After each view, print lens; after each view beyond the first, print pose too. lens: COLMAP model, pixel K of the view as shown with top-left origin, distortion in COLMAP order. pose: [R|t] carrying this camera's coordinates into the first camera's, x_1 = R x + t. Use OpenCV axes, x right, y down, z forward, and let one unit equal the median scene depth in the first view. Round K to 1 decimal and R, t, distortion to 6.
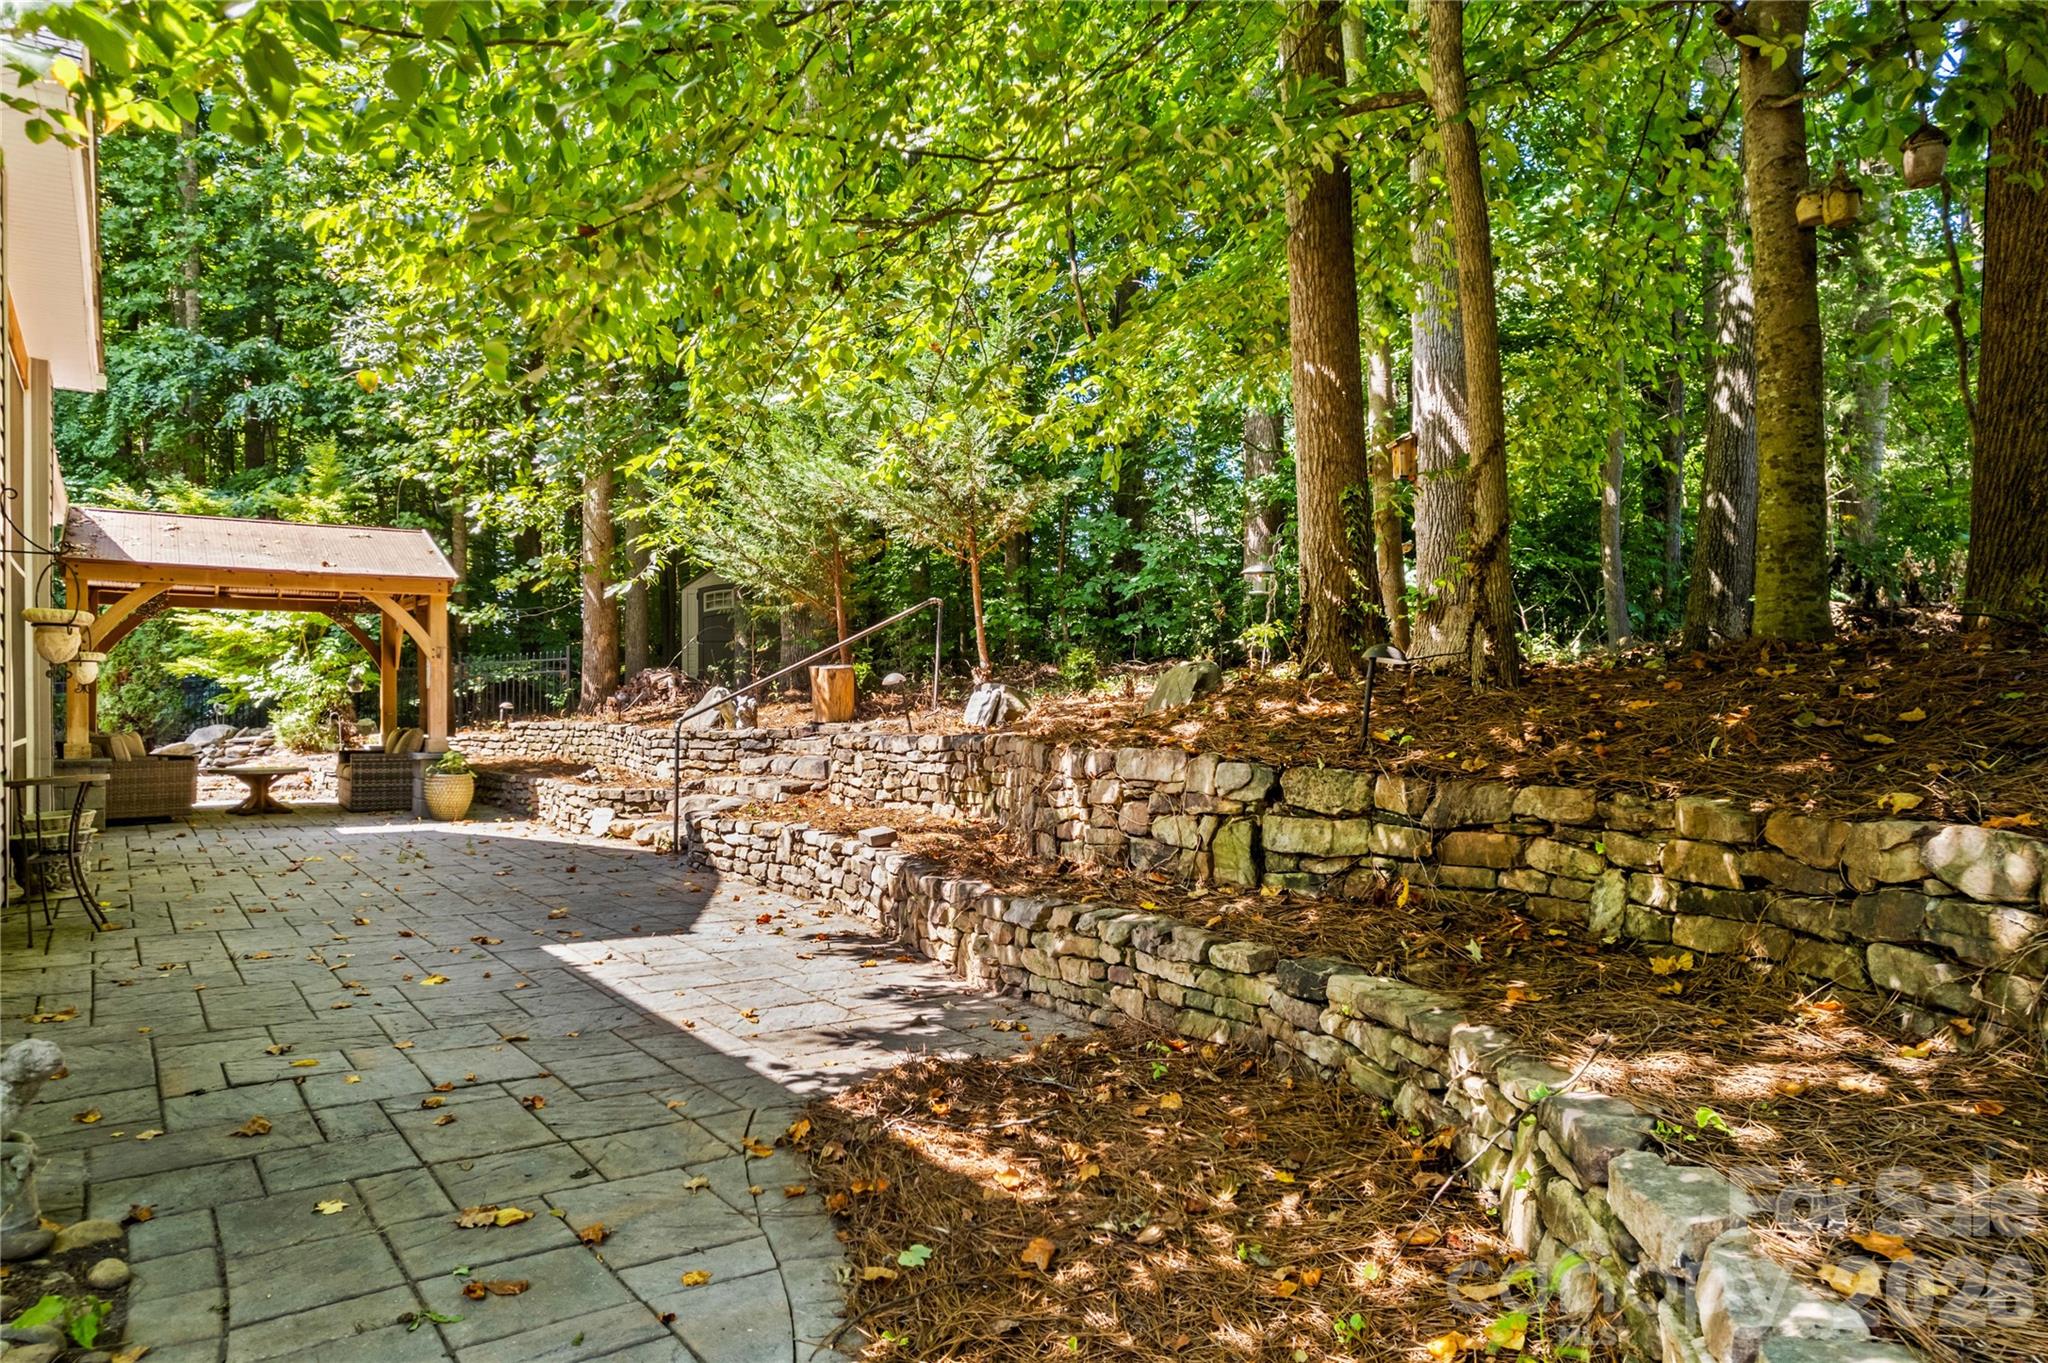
lens RADIAL K [[1302.4, 0, 1047.0], [0, 1302.4, 697.6], [0, 0, 1]] dist [-0.032594, 0.000121]
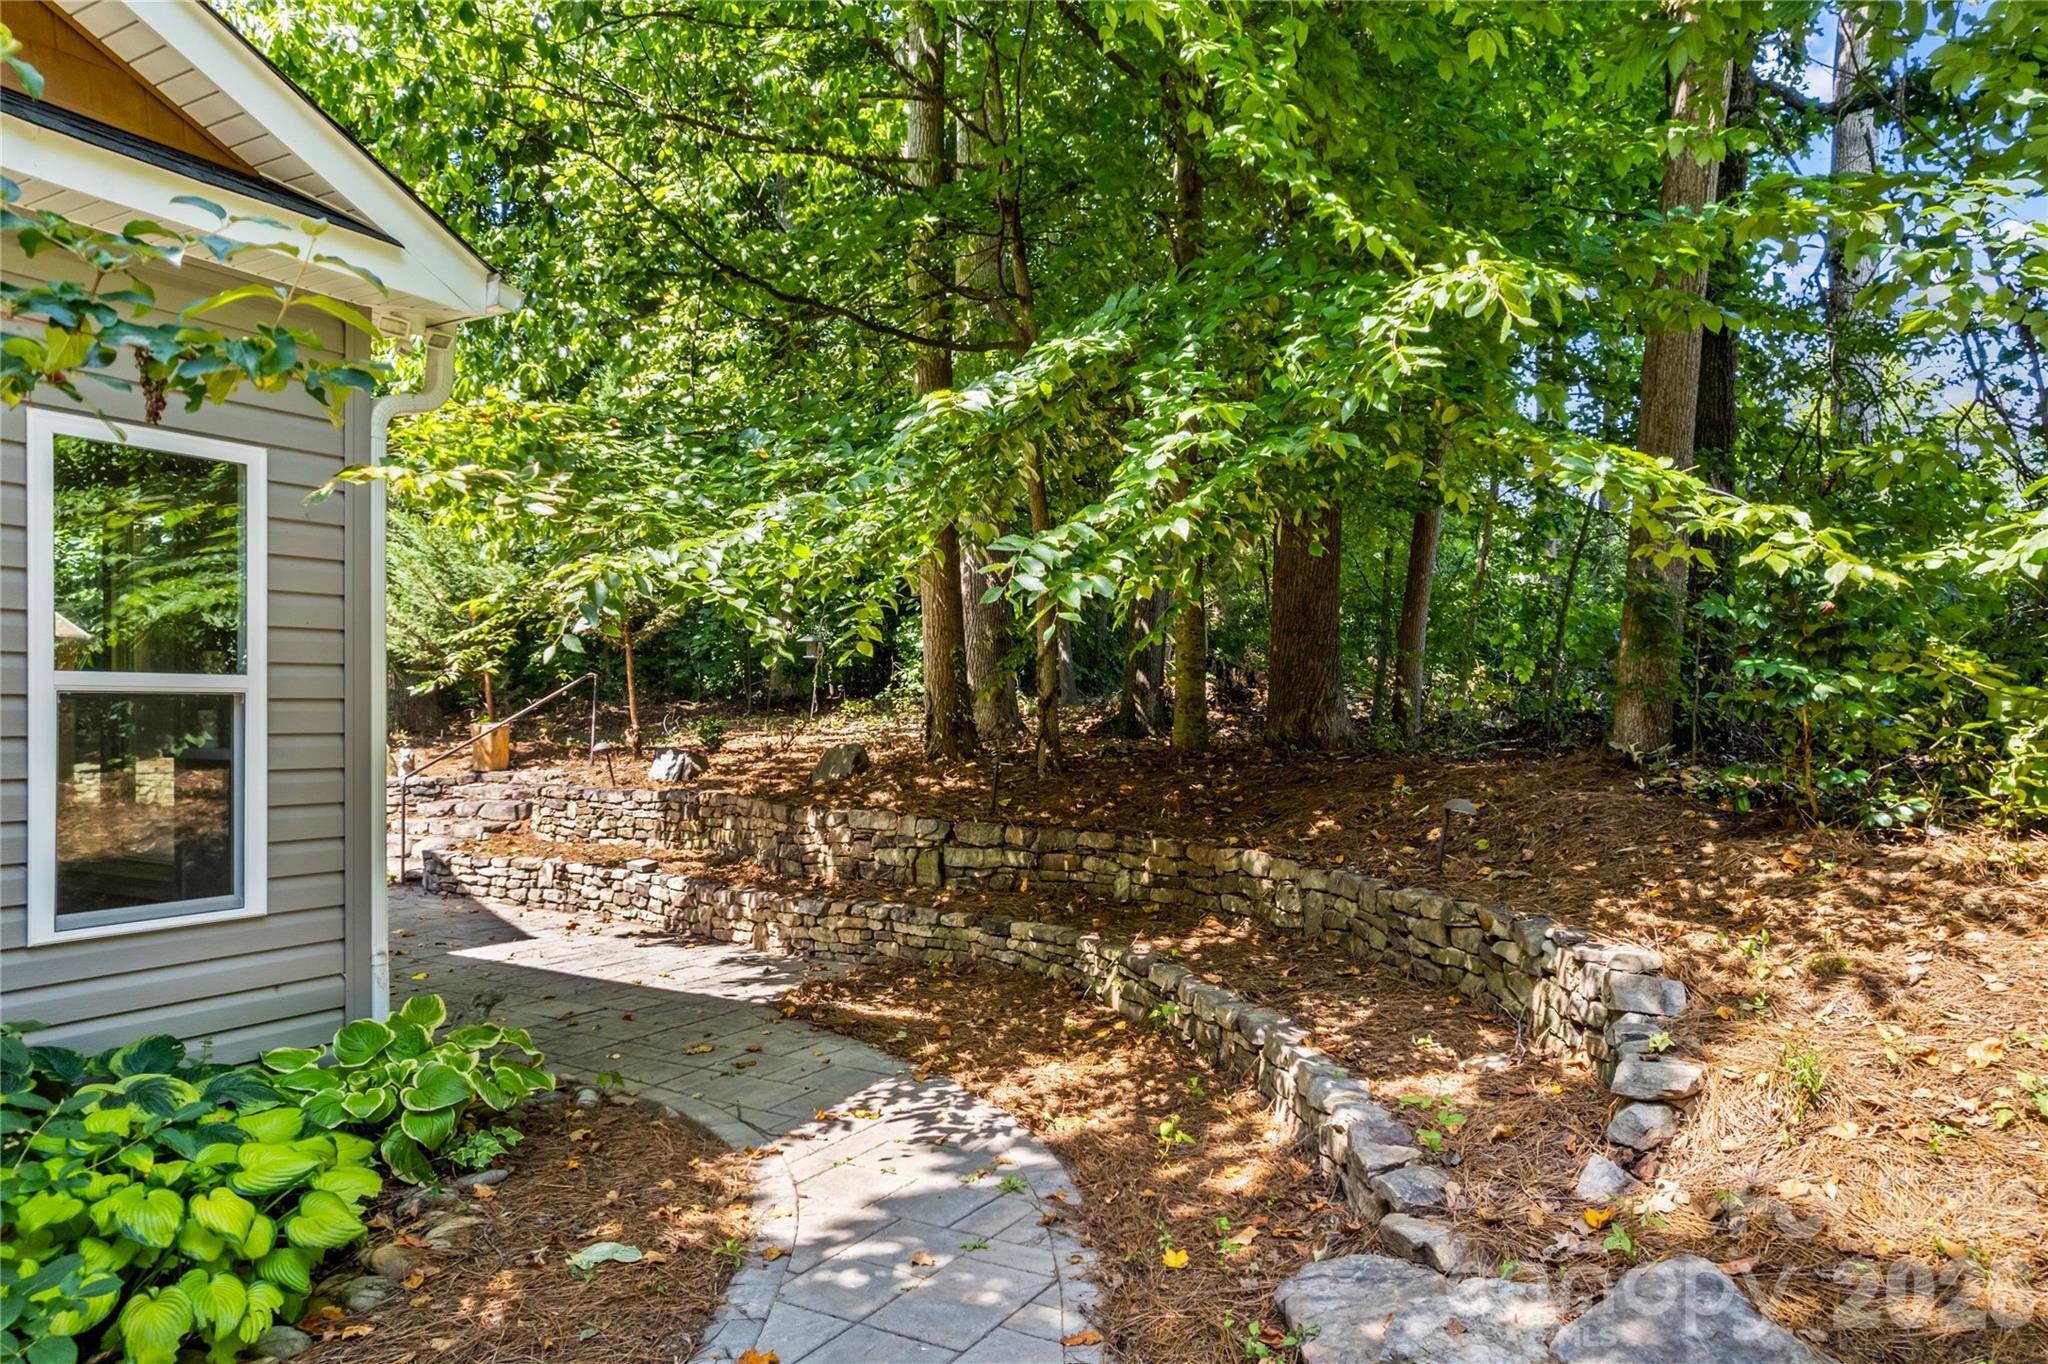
lens RADIAL K [[1302.4, 0, 1047.0], [0, 1302.4, 698.1], [0, 0, 1]] dist [-0.032594, 0.000121]
pose [[0.908441, 0.005914, 0.417971, -0.445945], [-0.006385, 0.999980, -0.000271, -0.115387], [-0.417964, -0.002422, 0.908460, -0.706774]]
